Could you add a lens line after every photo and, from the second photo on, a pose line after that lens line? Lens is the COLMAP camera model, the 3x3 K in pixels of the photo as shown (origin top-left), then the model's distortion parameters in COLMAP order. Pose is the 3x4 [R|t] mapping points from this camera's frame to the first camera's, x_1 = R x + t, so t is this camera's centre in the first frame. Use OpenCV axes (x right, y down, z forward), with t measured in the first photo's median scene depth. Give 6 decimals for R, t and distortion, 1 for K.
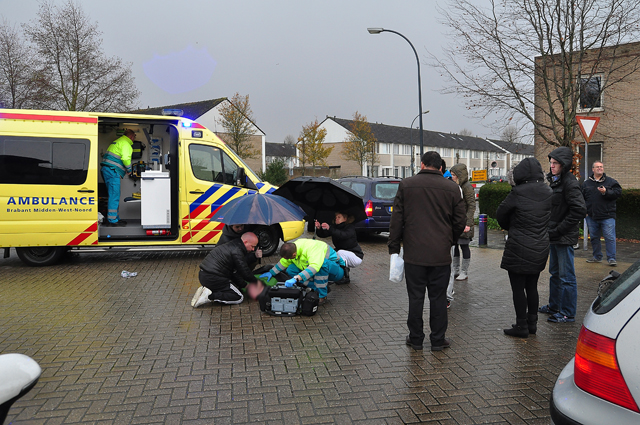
lens RADIAL K [[539.4, 0, 308.3], [0, 539.4, 210.9], [0, 0, 1]] dist [-0.011292, 0.004429]
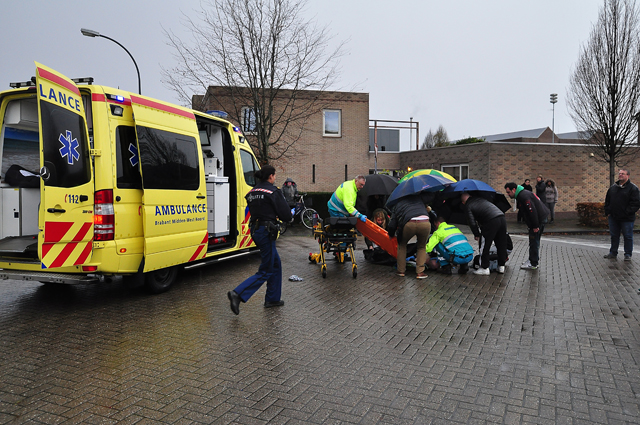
lens RADIAL K [[511.5, 0, 320.0], [0, 511.5, 212.5], [0, 0, 1]] dist [-0.059895, 0.000483]
pose [[0.559149, -0.040624, 0.828072, -0.917463], [0.045650, 0.998792, 0.018175, -0.016769], [-0.827810, 0.027639, 0.560328, 0.349359]]
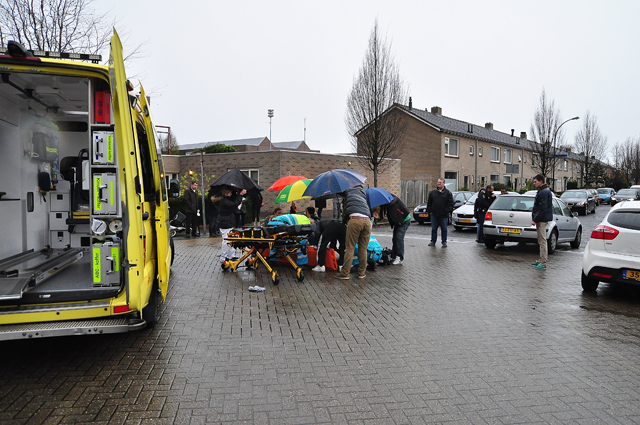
lens RADIAL K [[469.3, 0, 320.0], [0, 469.3, 212.5], [0, 0, 1]] dist [-0.117857, 0.086927]
pose [[0.013950, -0.053117, 0.998491, -0.980441], [0.057031, 0.997005, 0.052241, -0.048749], [-0.998275, 0.056217, 0.016937, 0.719276]]
